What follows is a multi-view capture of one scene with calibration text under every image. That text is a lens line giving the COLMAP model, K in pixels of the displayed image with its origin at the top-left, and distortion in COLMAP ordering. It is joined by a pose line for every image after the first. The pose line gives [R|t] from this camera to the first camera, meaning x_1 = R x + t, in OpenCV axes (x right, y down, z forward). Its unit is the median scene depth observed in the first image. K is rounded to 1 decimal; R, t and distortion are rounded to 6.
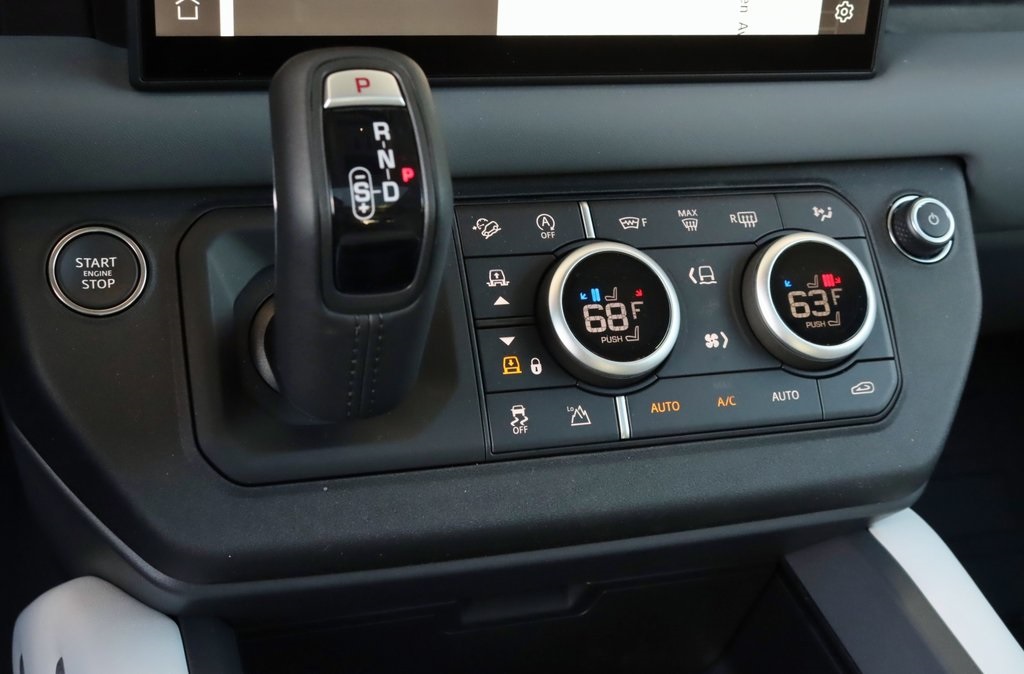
lens RADIAL K [[1377.0, 0, 505.3], [0, 1377.0, 342.7], [0, 0, 1]] dist [0.003932, 0.000000]
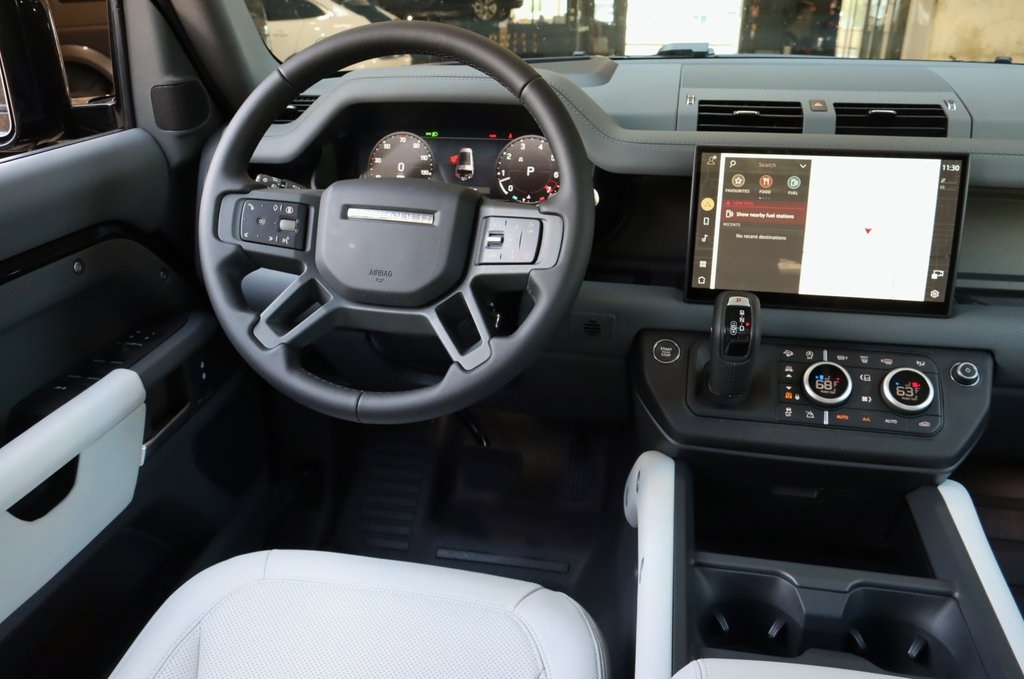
lens RADIAL K [[821.3, 0, 507.4], [0, 821.3, 341.1], [0, 0, 1]] dist [-0.019445, 0.027102]
pose [[0.860600, 0.082412, -0.502569, 0.375504], [-0.174649, 0.974737, -0.139229, 0.264002], [0.478399, 0.207594, 0.853252, -0.911994]]
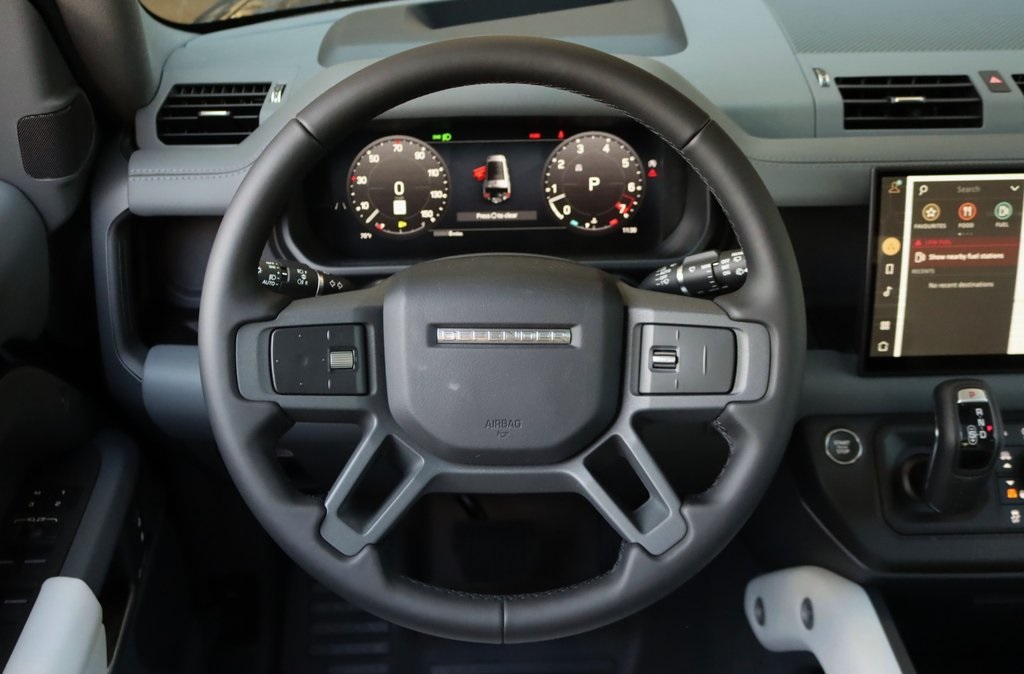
lens RADIAL K [[1116.6, 0, 504.8], [0, 1116.6, 339.1], [0, 0, 1]] dist [0.004078, 0.000000]
pose [[0.950140, 0.032618, -0.310112, -0.236649], [-0.049955, 0.997591, -0.048128, -0.111868], [0.307795, 0.061220, 0.949481, -1.118557]]
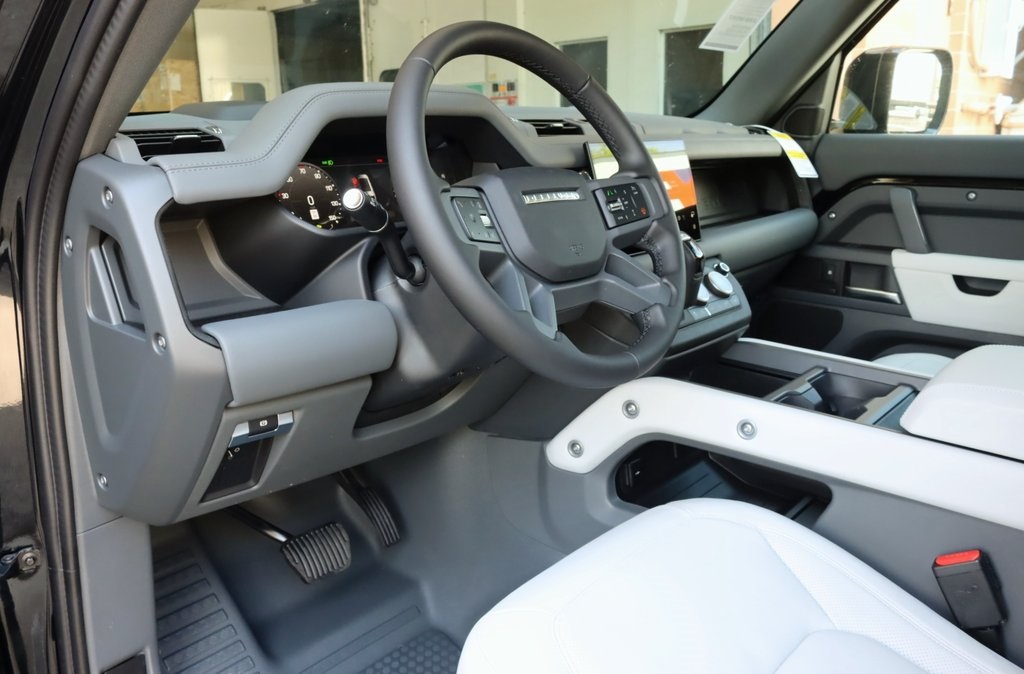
lens RADIAL K [[821.3, 0, 505.4], [0, 821.3, 340.0], [0, 0, 1]] dist [-0.019445, 0.027102]
pose [[0.849731, -0.247669, 0.465422, -1.738315], [0.367260, 0.911432, -0.185506, 0.391997], [-0.378256, 0.328561, 0.865431, -1.024152]]
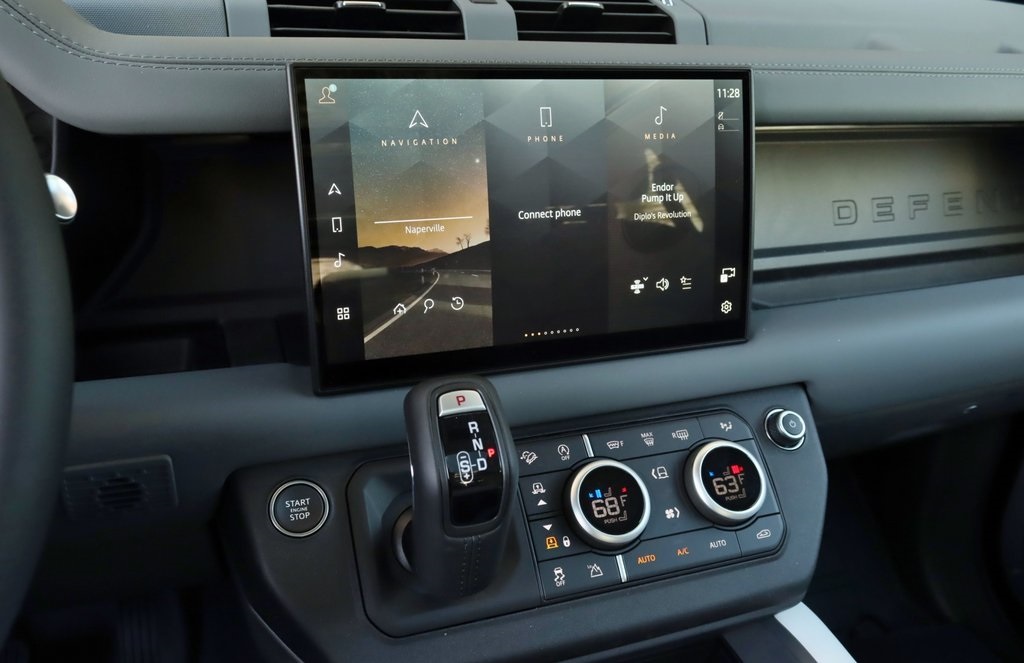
lens RADIAL K [[839.8, 0, 506.3], [0, 839.8, 335.4], [0, 0, 1]] dist [-0.016641, 0.014224]
pose [[0.997148, -0.074711, 0.010680, -0.040950], [0.075467, 0.988406, -0.131753, -0.098240], [-0.000713, 0.132183, 0.991225, -0.020091]]
